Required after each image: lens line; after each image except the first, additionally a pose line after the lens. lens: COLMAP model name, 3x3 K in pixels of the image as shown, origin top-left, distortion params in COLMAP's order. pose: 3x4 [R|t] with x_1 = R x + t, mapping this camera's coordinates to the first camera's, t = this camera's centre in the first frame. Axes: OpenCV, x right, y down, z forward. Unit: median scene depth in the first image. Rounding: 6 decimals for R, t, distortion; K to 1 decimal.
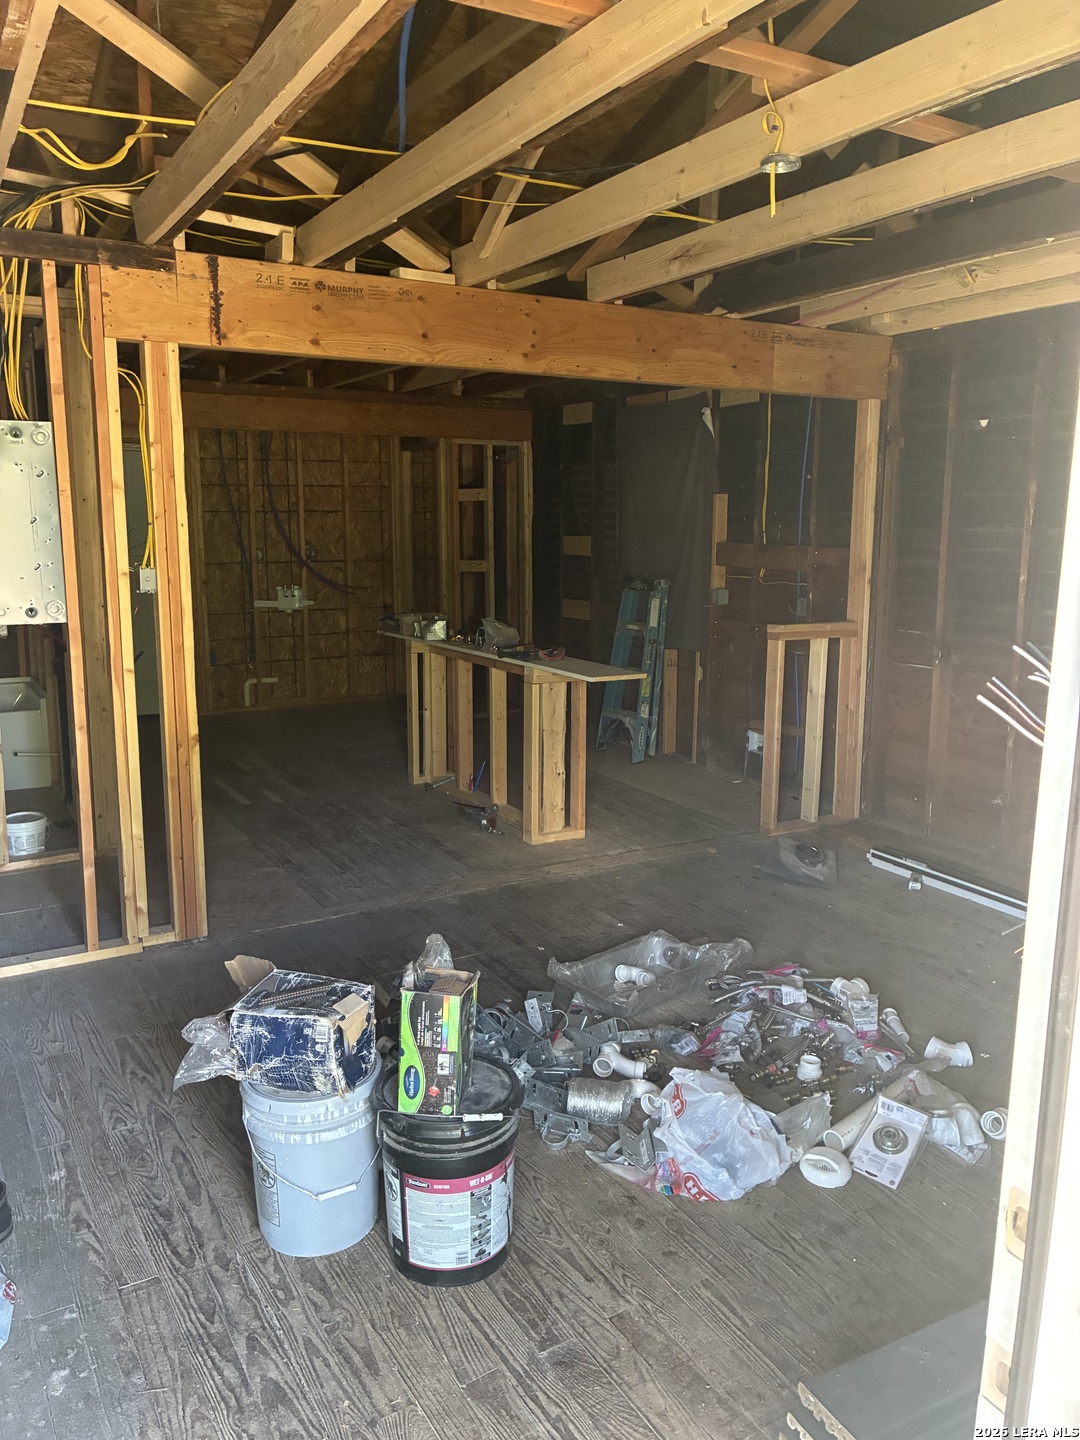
lens RADIAL K [[1099.3, 0, 532.0], [0, 1099.3, 716.7], [0, 0, 1]] dist [0.036310, -0.004431]
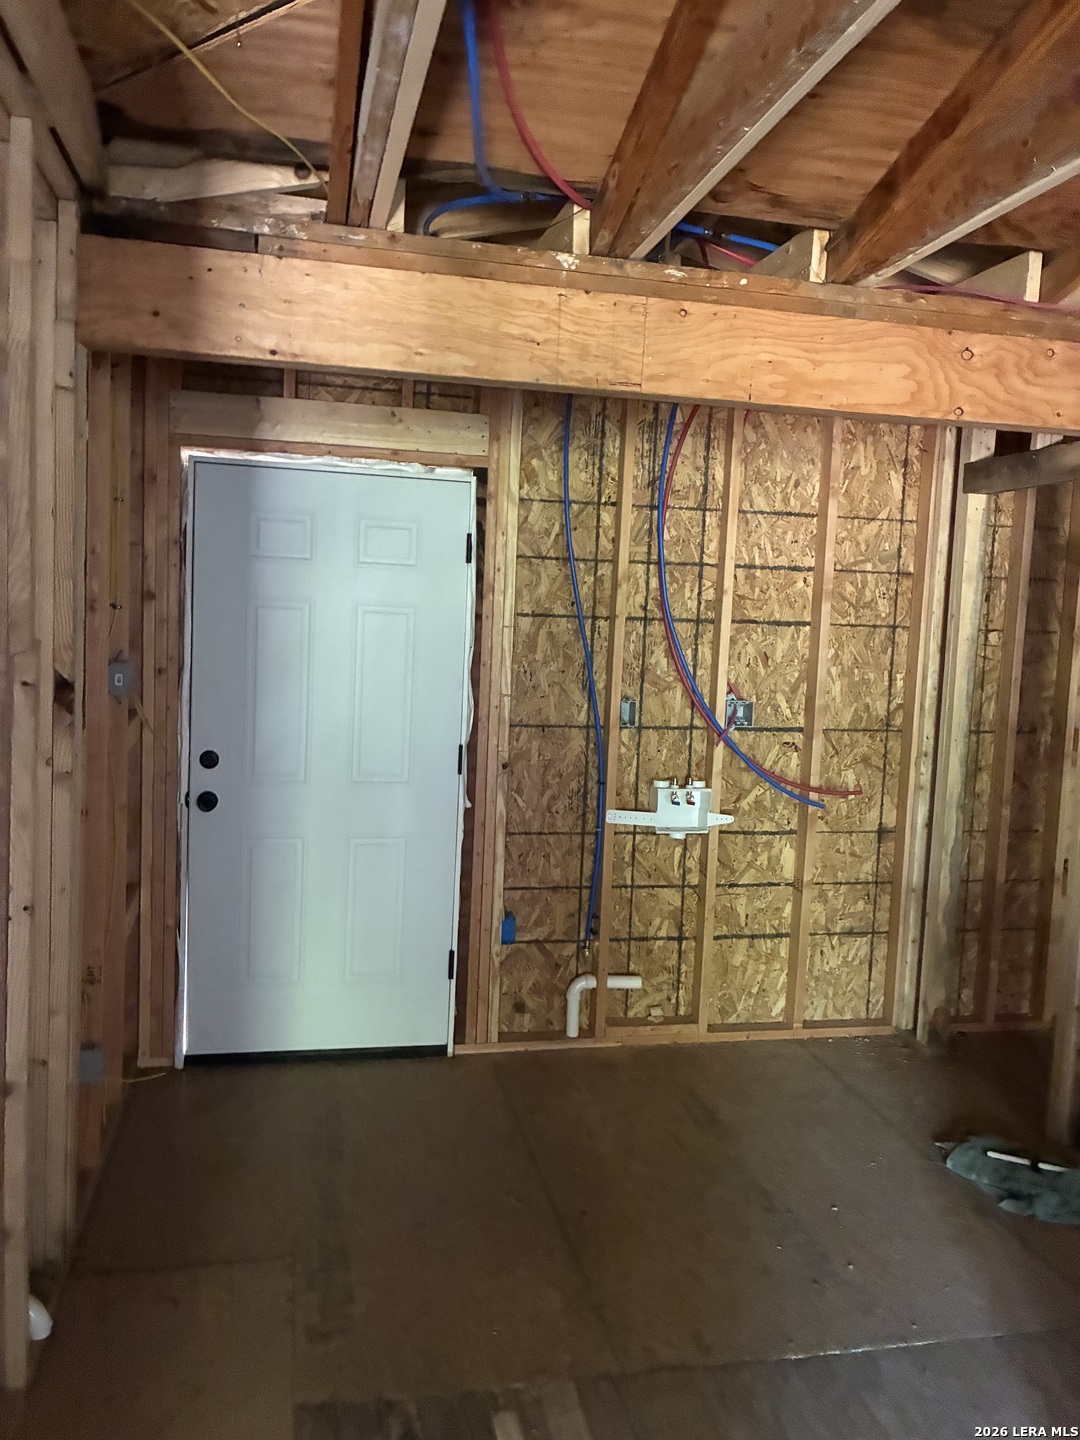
lens RADIAL K [[1121.4, 0, 540.9], [0, 1121.4, 712.6], [0, 0, 1]] dist [0.069180, -0.094791]
pose [[0.953322, 0.064968, -0.294883, -0.144136], [-0.093768, 0.991994, -0.084588, -0.103764], [0.287027, 0.108291, 0.951782, 0.548365]]
